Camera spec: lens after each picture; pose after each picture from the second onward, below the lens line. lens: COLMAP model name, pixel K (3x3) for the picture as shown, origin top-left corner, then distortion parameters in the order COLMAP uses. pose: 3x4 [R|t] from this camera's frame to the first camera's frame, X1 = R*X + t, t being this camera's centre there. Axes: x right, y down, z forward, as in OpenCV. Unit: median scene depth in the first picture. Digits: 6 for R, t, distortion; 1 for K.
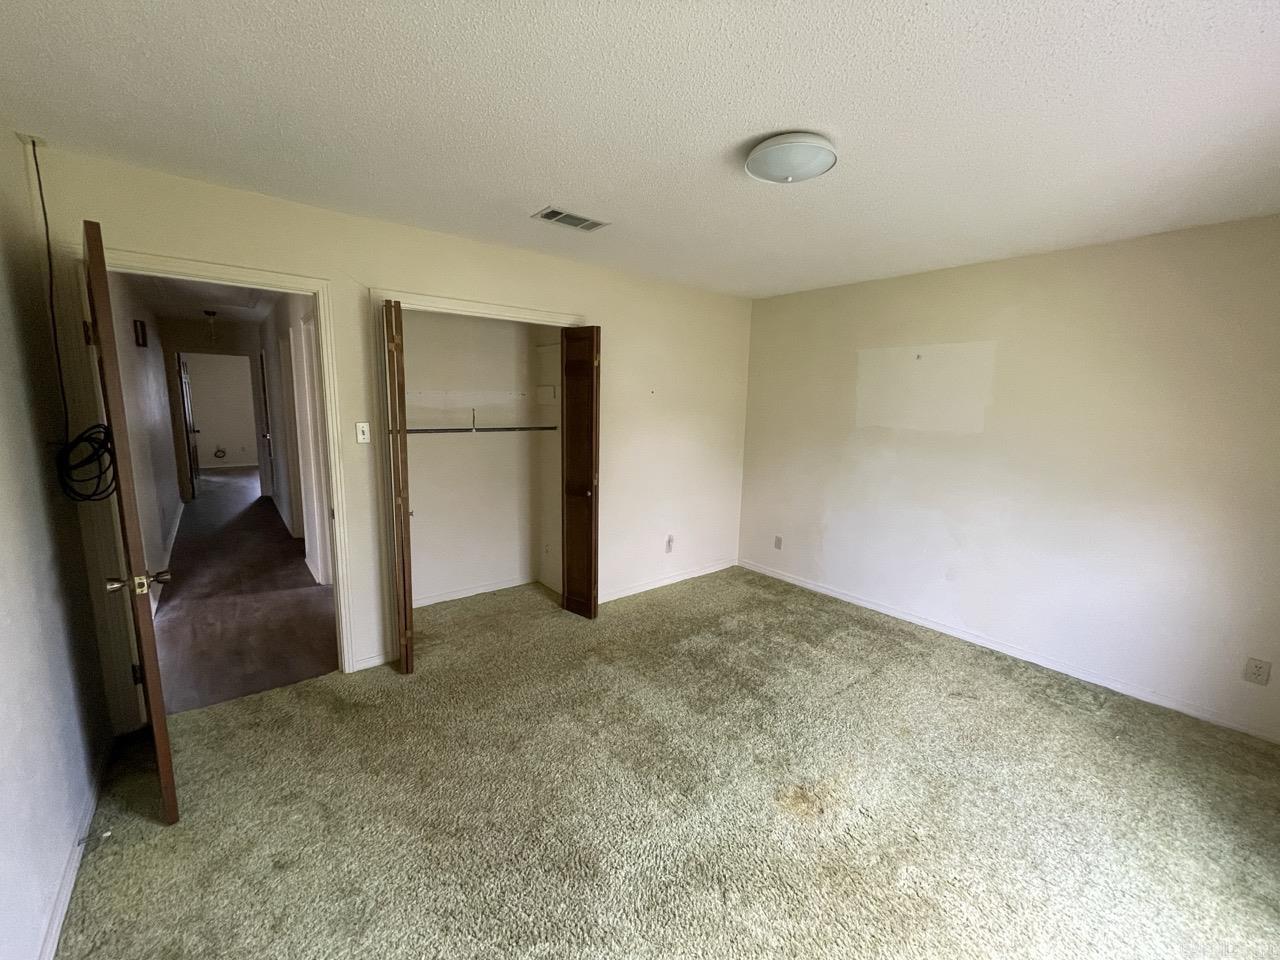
lens RADIAL K [[517.1, 0, 639.4], [0, 517.1, 483.1], [0, 0, 1]] dist [-0.001449, -0.000713]
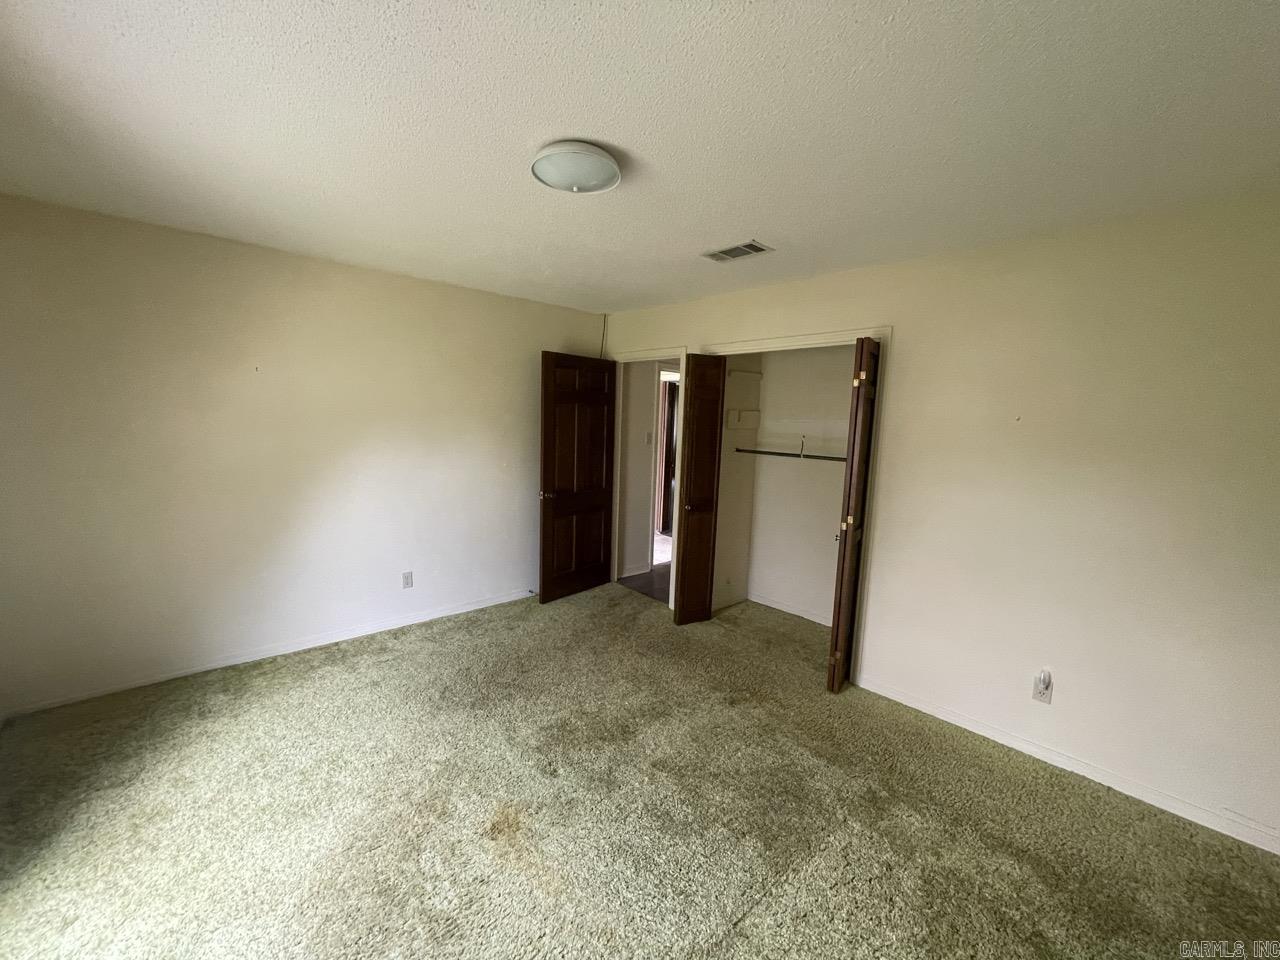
lens RADIAL K [[517.1, 0, 639.4], [0, 517.1, 483.1], [0, 0, 1]] dist [-0.001449, -0.000713]
pose [[0.059738, 0.106026, -0.992567, 0.727274], [-0.189779, 0.977414, 0.092985, -0.086858], [0.980008, 0.182814, 0.078510, 0.626028]]
